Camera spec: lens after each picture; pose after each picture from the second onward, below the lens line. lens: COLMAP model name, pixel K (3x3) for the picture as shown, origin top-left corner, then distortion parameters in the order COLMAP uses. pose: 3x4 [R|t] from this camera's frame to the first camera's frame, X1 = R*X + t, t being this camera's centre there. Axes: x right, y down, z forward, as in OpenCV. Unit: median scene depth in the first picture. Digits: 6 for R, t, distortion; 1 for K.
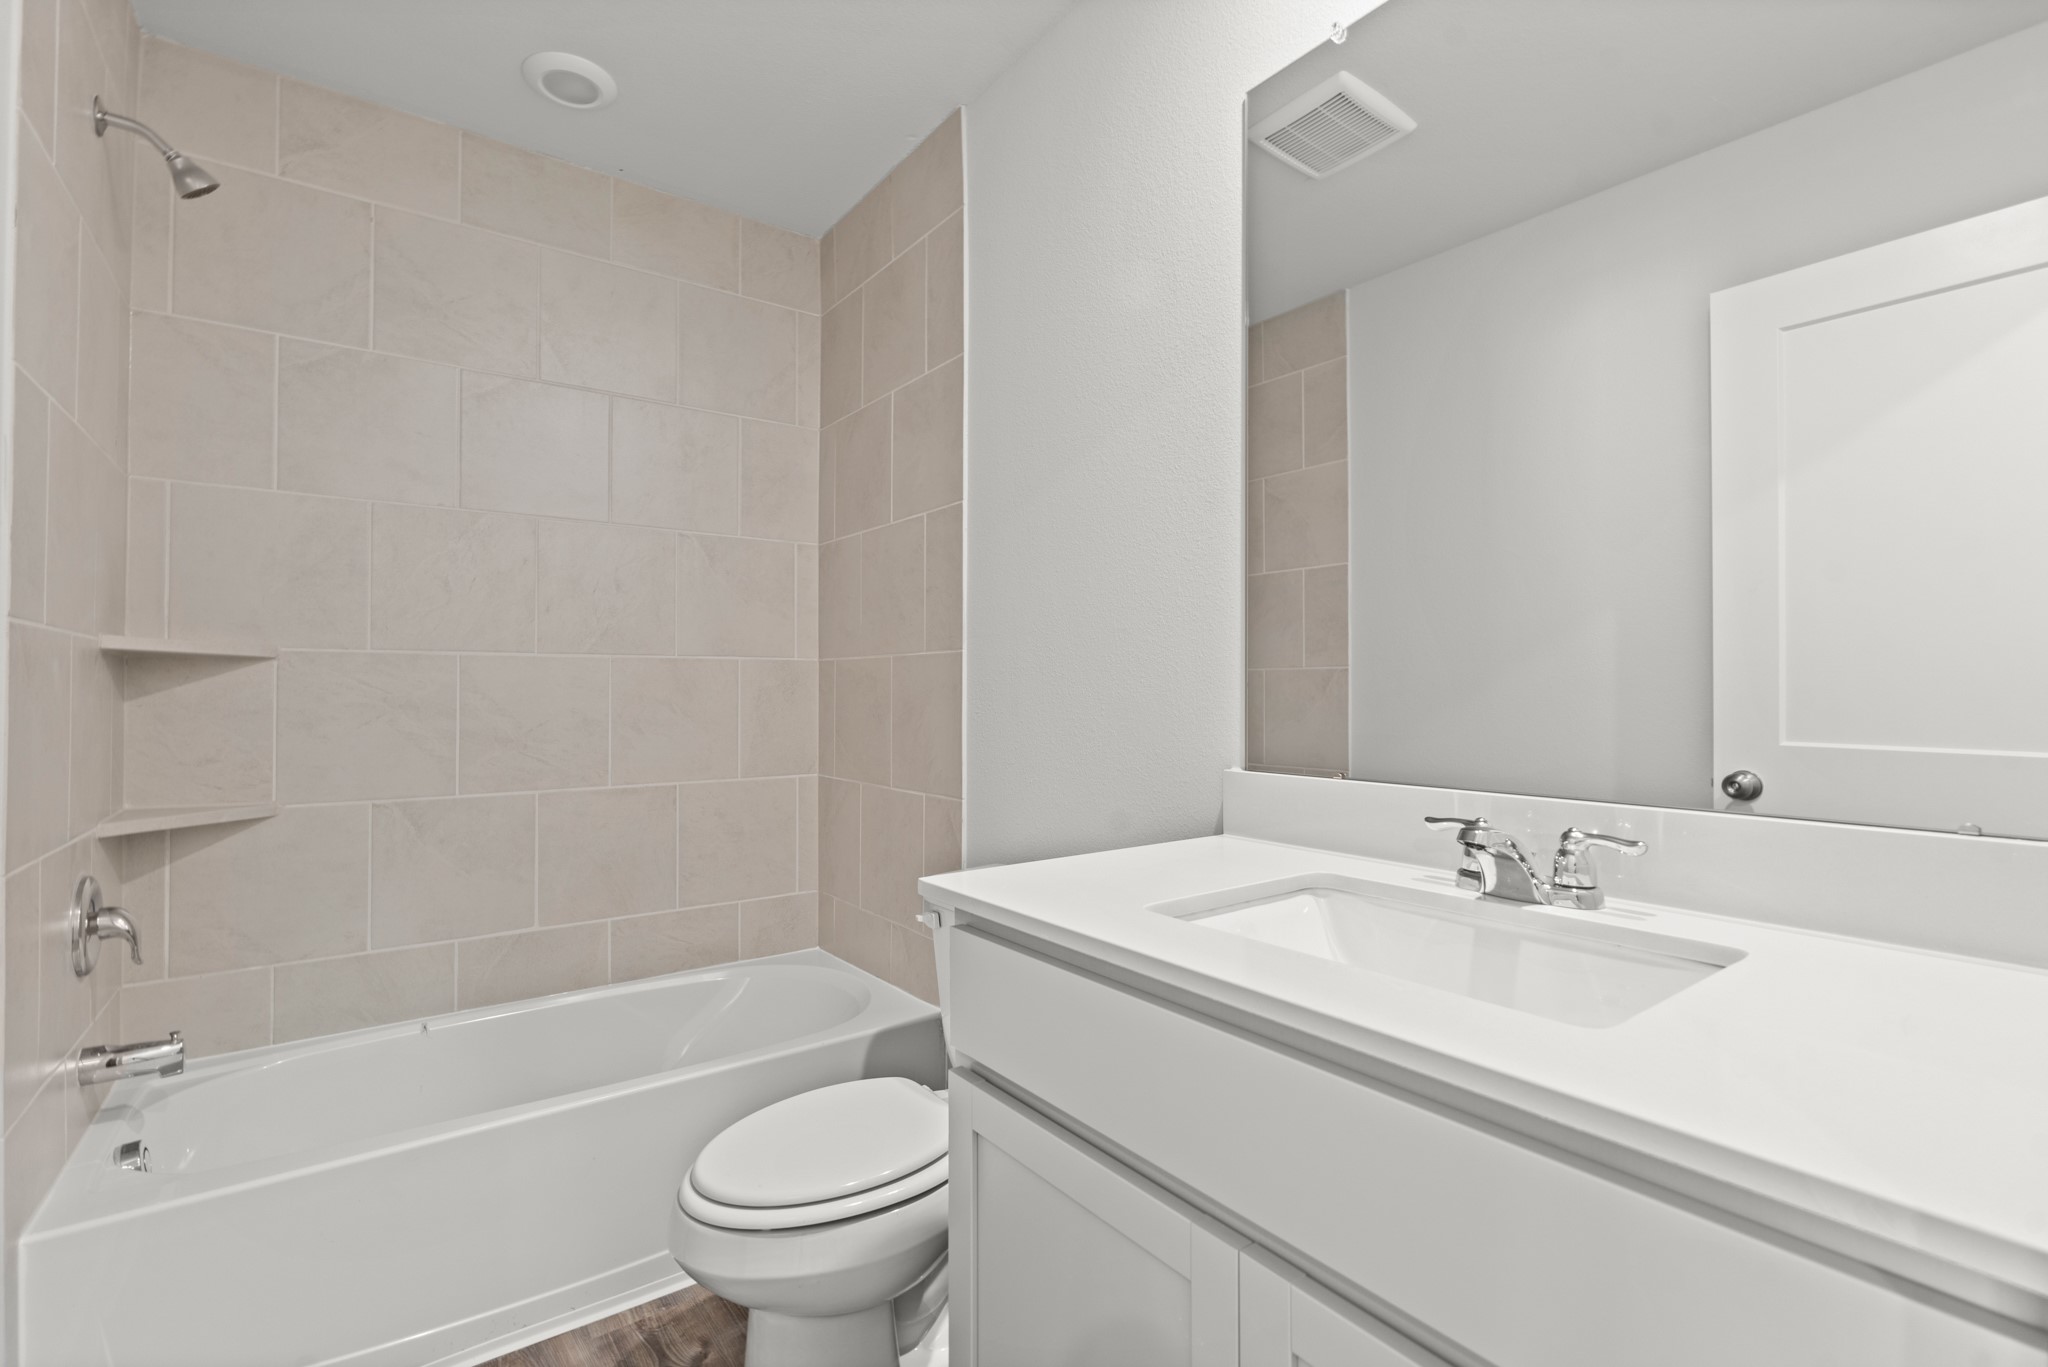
lens RADIAL K [[936.1, 0, 1024.0], [0, 936.1, 683.5], [0, 0, 1]] dist [-0.009415, -0.000527]
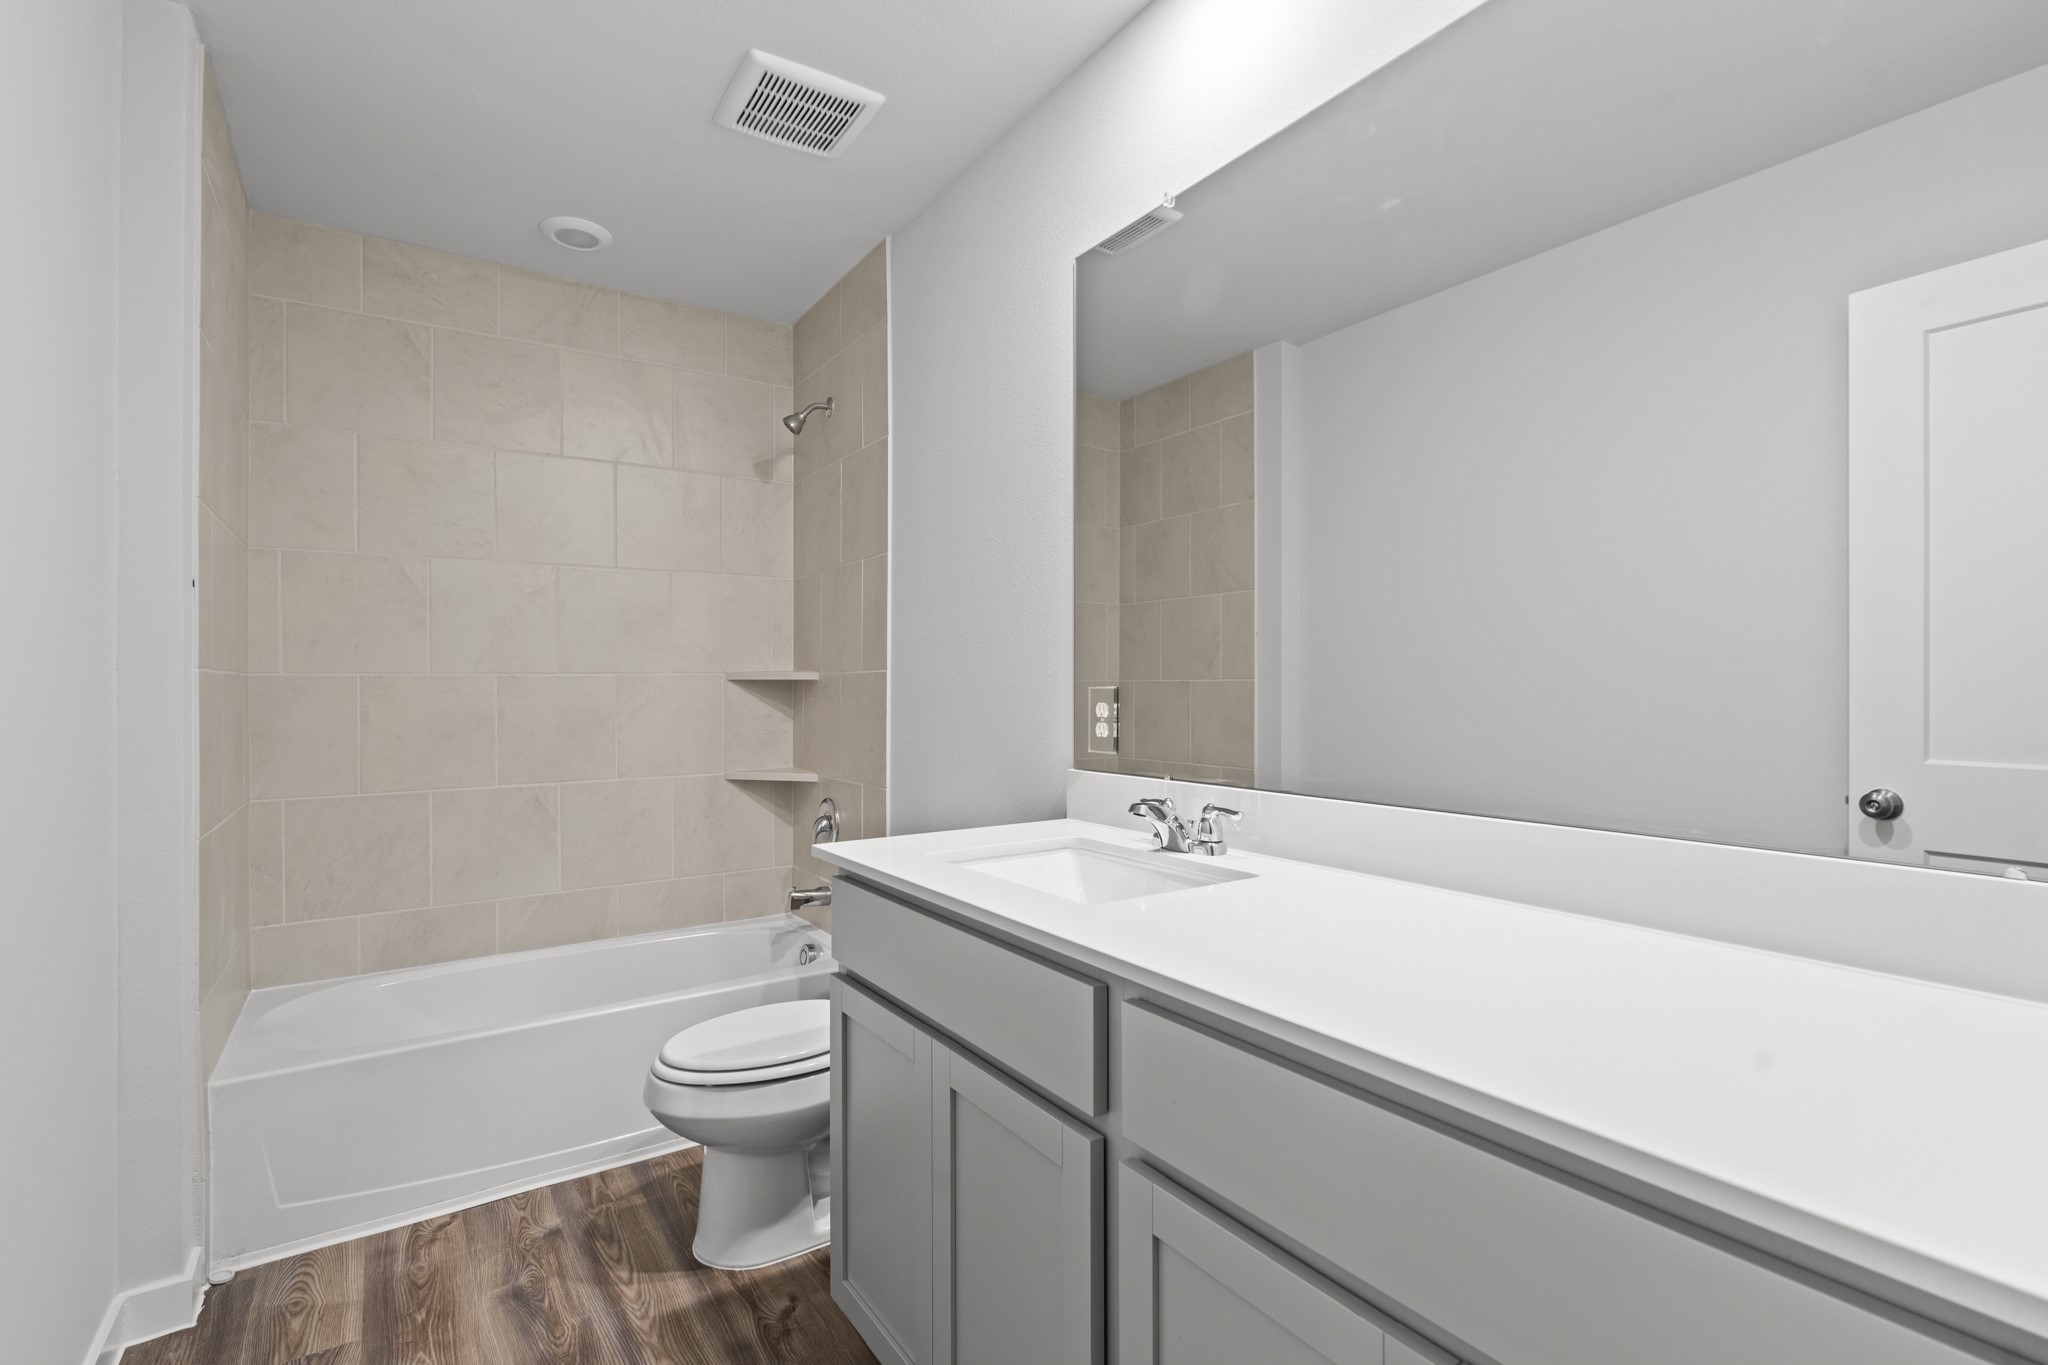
lens RADIAL K [[927.3, 0, 1010.2], [0, 927.3, 685.8], [0, 0, 1]] dist [0.000259, 0.000346]
pose [[0.999135, -0.003102, -0.041458, 0.232637], [0.003165, 0.999994, 0.001460, -0.030467], [0.041454, -0.001590, 0.999139, -0.383800]]
